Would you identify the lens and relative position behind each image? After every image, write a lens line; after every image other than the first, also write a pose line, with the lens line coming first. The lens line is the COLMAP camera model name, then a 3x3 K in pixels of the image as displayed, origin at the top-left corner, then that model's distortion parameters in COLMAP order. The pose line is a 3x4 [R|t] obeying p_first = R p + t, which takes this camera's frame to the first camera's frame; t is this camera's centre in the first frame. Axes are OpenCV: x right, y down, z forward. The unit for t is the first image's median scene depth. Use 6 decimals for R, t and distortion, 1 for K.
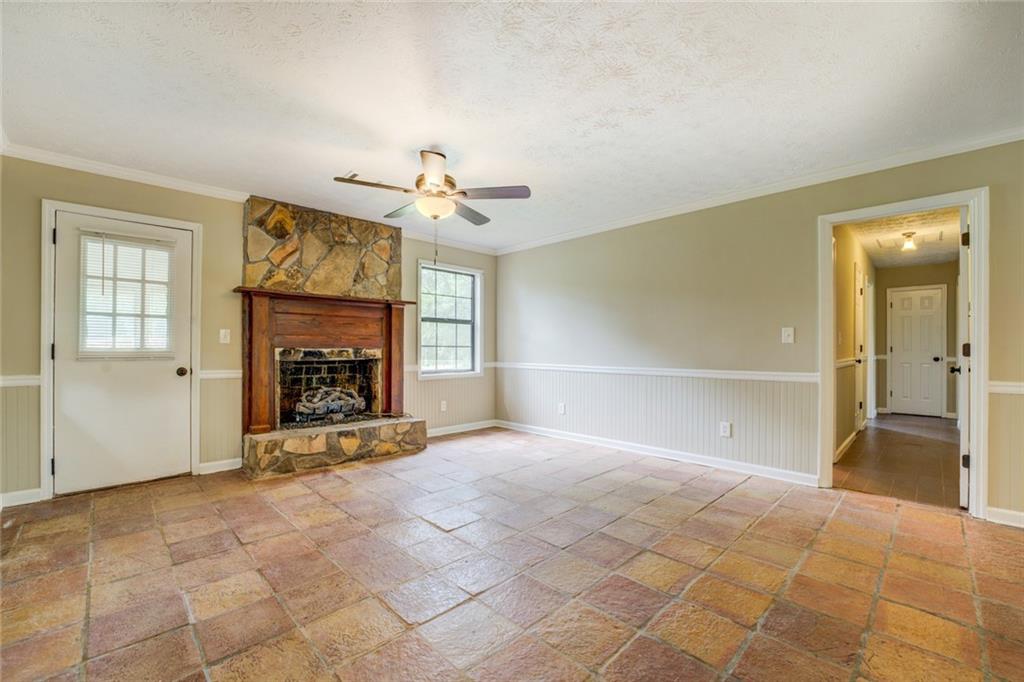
lens RADIAL K [[423.0, 0, 513.1], [0, 423.0, 346.7], [0, 0, 1]] dist [-0.021299, -0.000017]
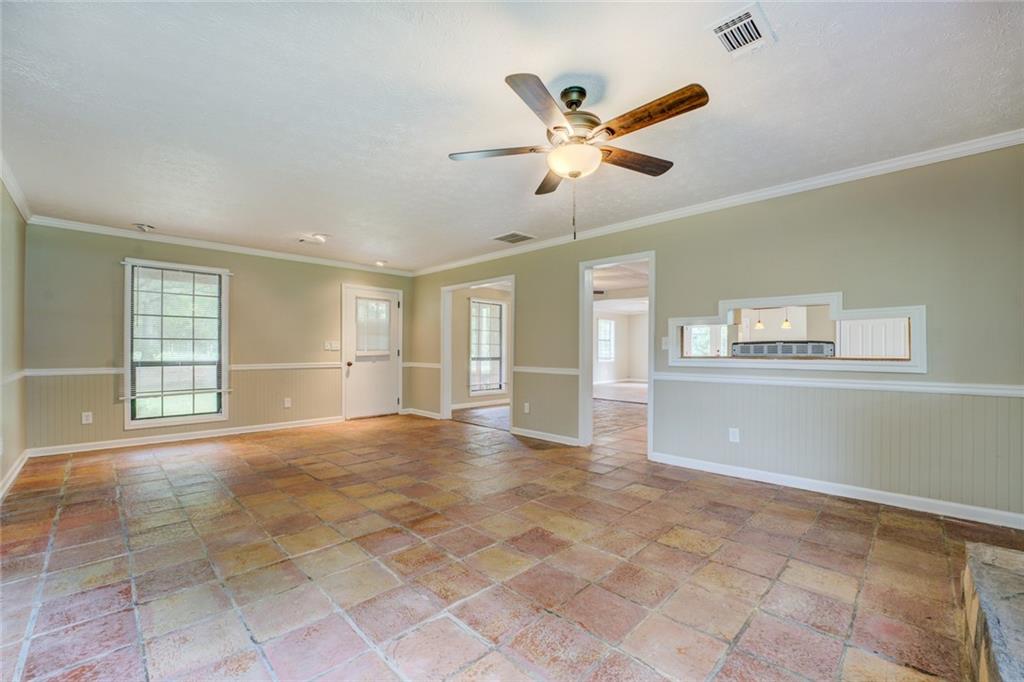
lens RADIAL K [[423.0, 0, 513.1], [0, 423.0, 346.7], [0, 0, 1]] dist [-0.021299, -0.000017]
pose [[-0.999872, -0.004372, -0.015394, -0.045828], [-0.004134, 0.999872, -0.015484, 0.003460], [0.015459, -0.015418, -0.999762, 1.193474]]
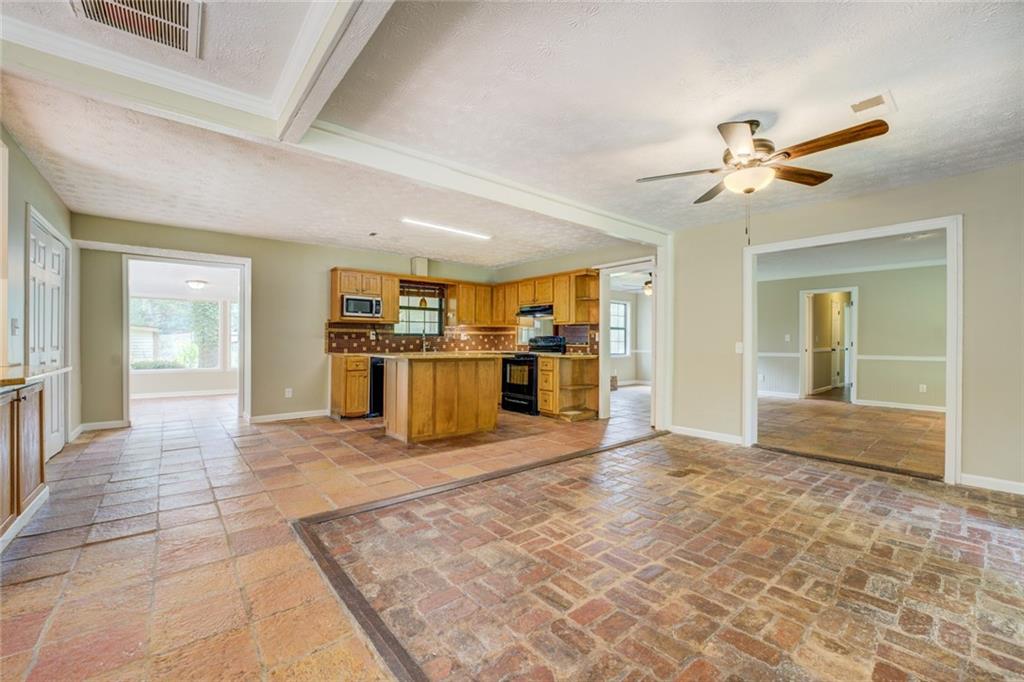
lens RADIAL K [[423.0, 0, 513.1], [0, 423.0, 346.7], [0, 0, 1]] dist [-0.021299, -0.000017]
pose [[0.996499, 0.004220, -0.083498, -0.602616], [-0.002800, 0.999849, 0.017126, -0.010917], [0.083557, -0.016832, 0.996361, -1.290833]]
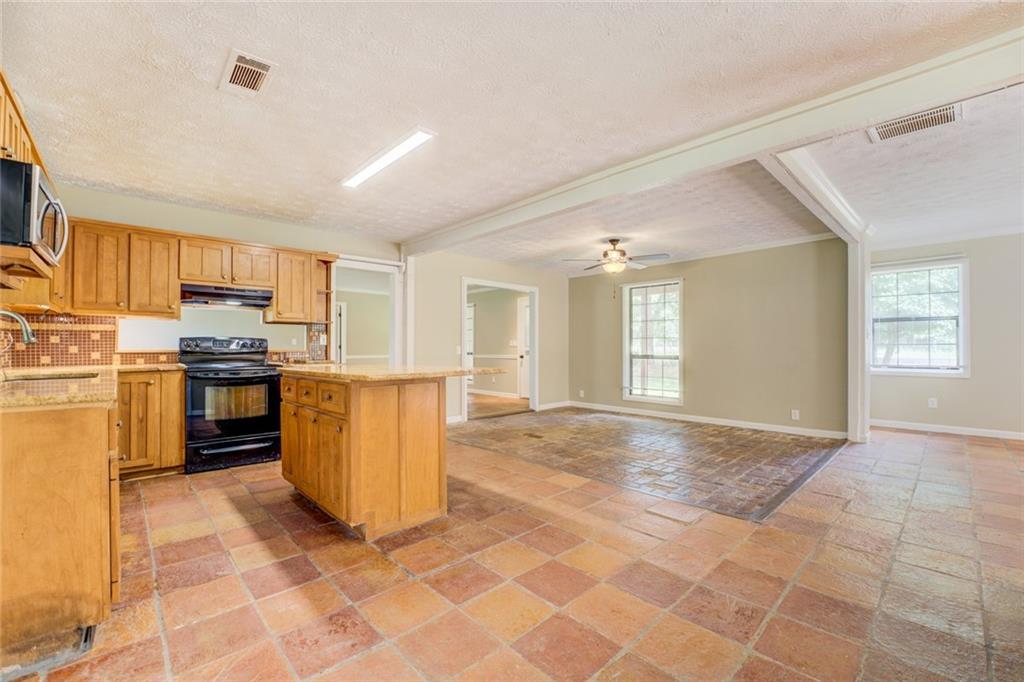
lens RADIAL K [[423.0, 0, 513.1], [0, 423.0, 346.7], [0, 0, 1]] dist [-0.021299, -0.000017]
pose [[0.020157, -0.001393, 0.999796, -1.581711], [-0.005873, 0.999982, 0.001512, -0.007008], [-0.999780, -0.005902, 0.020148, -0.382991]]
